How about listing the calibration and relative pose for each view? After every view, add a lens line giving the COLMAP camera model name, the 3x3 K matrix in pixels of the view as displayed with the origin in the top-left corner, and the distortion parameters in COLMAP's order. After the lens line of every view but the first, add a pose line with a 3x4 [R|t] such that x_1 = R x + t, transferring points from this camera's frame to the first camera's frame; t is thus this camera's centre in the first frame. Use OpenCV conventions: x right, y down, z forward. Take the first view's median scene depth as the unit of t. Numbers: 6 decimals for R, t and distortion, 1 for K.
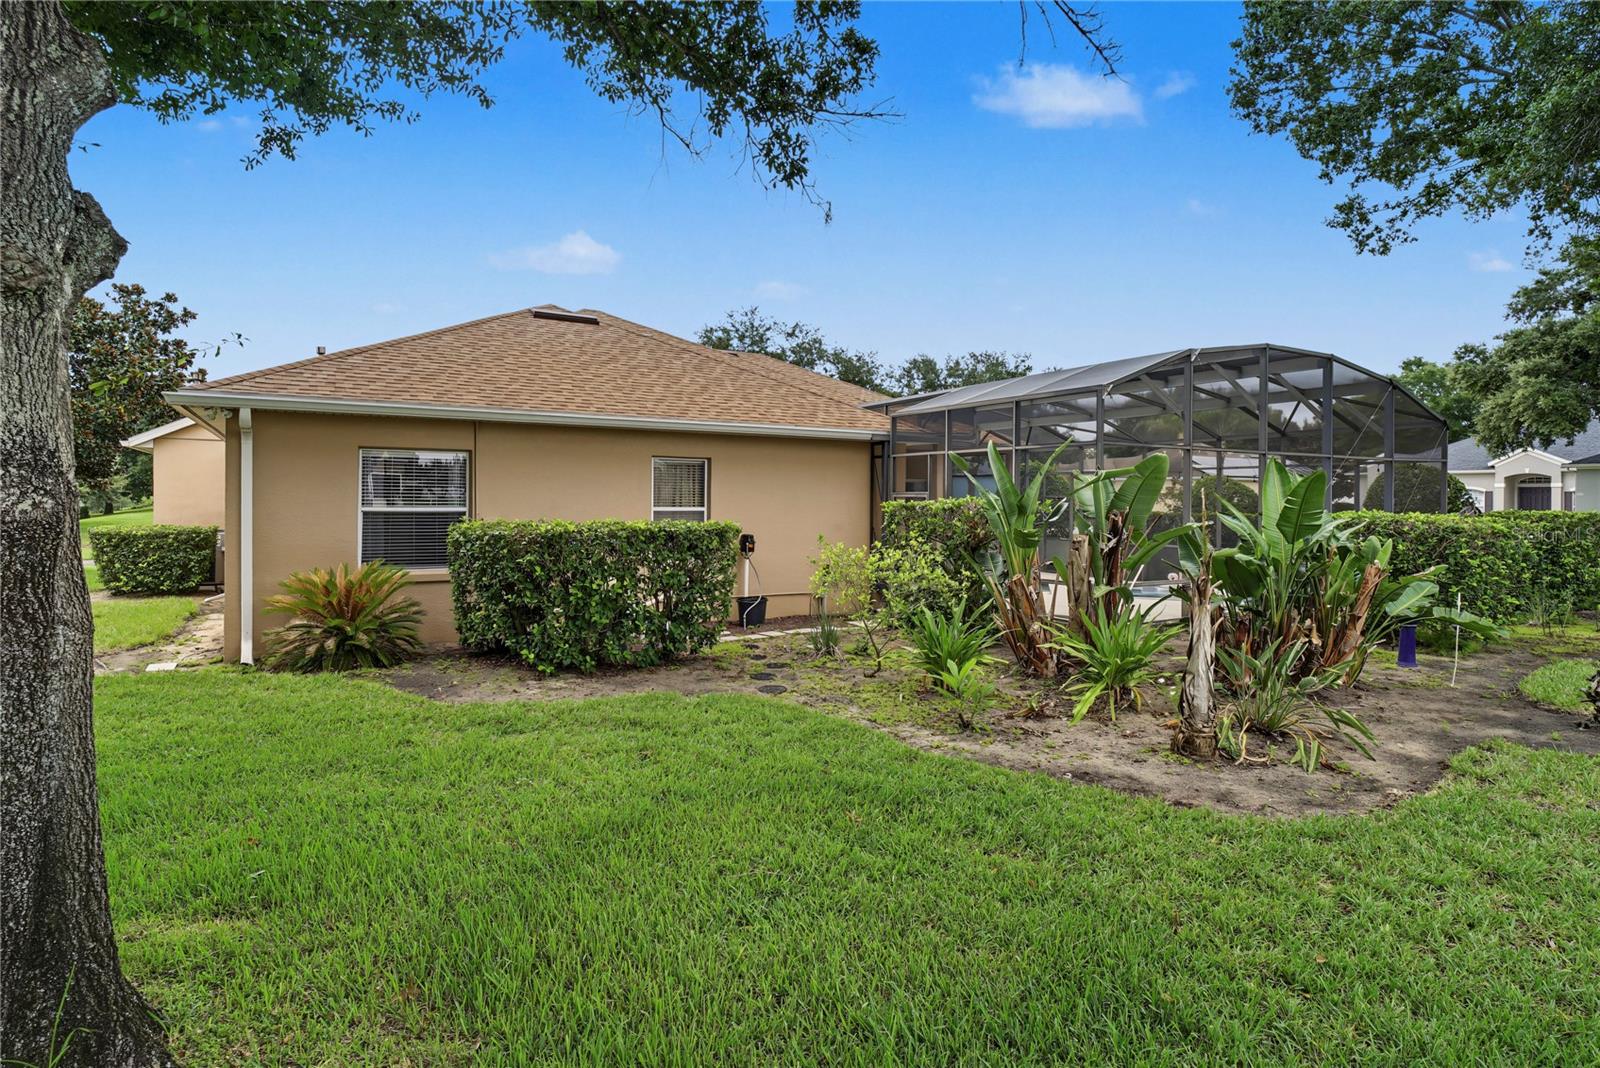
lens RADIAL K [[795.8, 0, 798.6], [0, 795.8, 488.0], [0, 0, 1]] dist [0.000566, -0.013710]
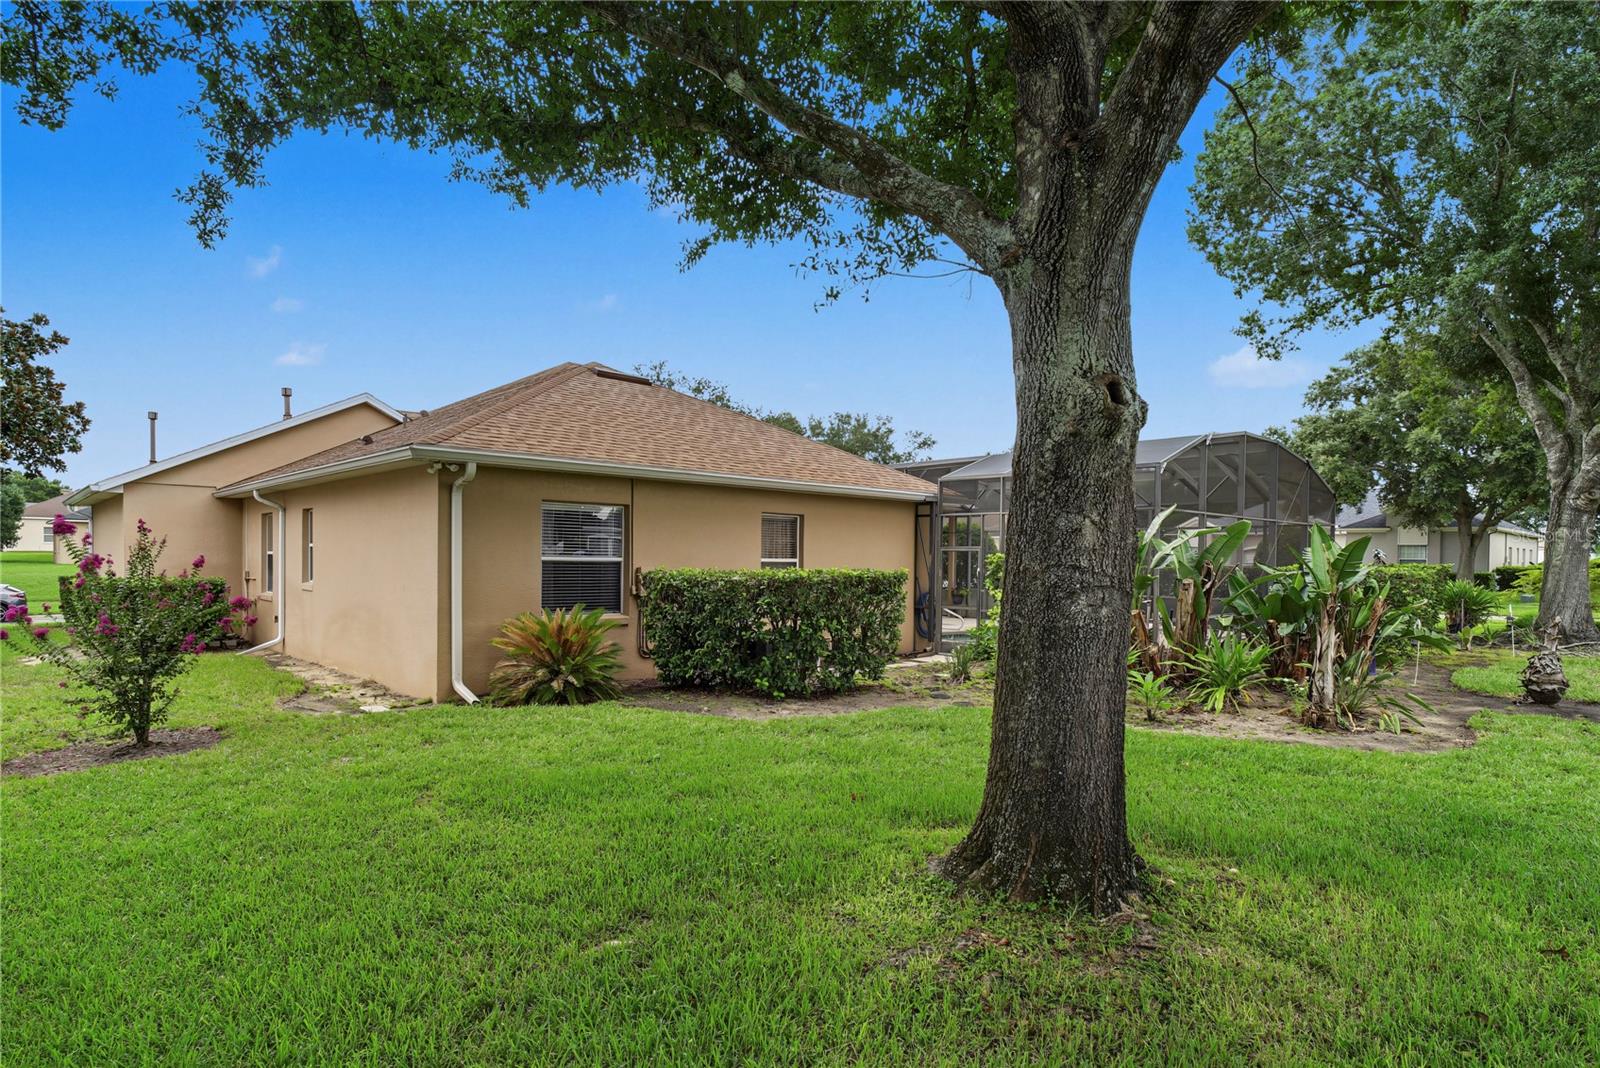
lens RADIAL K [[807.7, 0, 800.1], [0, 807.7, 541.3], [0, 0, 1]] dist [-0.004096, -0.001027]
pose [[0.976769, 0.008585, 0.214124, -0.268597], [-0.008062, 0.999962, -0.003318, 0.002582], [-0.214144, 0.001515, 0.976801, -0.084420]]
